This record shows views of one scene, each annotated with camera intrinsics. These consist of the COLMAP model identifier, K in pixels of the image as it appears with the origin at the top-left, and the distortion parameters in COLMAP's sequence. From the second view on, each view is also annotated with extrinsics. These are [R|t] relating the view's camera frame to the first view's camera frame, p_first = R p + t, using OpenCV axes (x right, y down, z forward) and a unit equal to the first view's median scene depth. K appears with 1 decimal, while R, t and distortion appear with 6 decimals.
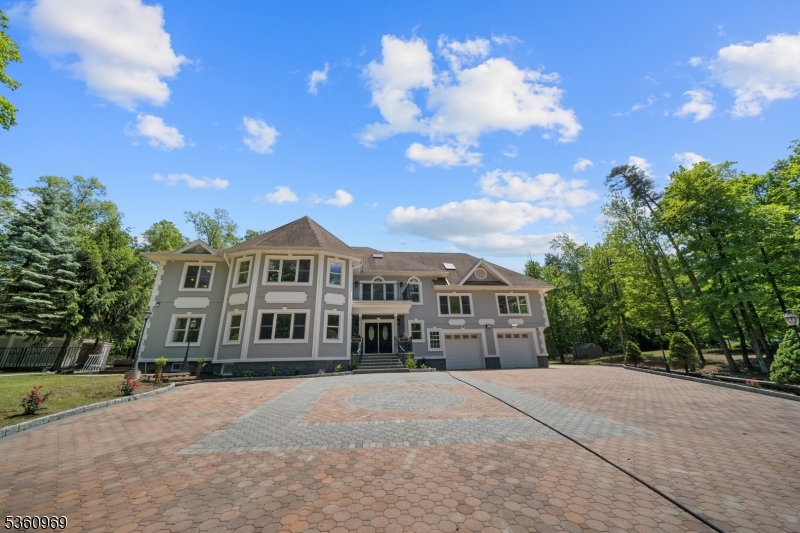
lens RADIAL K [[278.2, 0, 400.0], [0, 278.2, 266.5], [0, 0, 1]] dist [-0.001943, -0.000074]
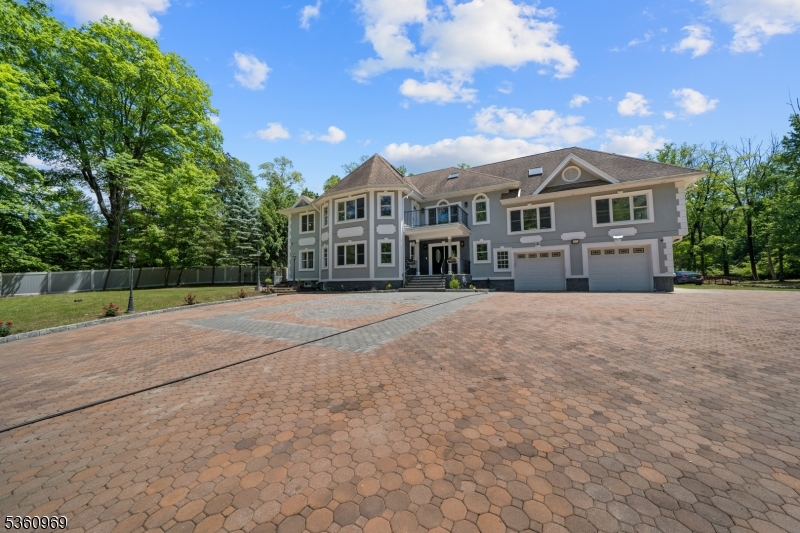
lens RADIAL K [[278.2, 0, 400.0], [0, 278.2, 266.5], [0, 0, 1]] dist [-0.001943, -0.000074]
pose [[0.818879, -0.019676, -0.573629, 0.410643], [0.179480, 0.958071, 0.223353, 0.017077], [0.545182, -0.285854, 0.788076, 0.082674]]
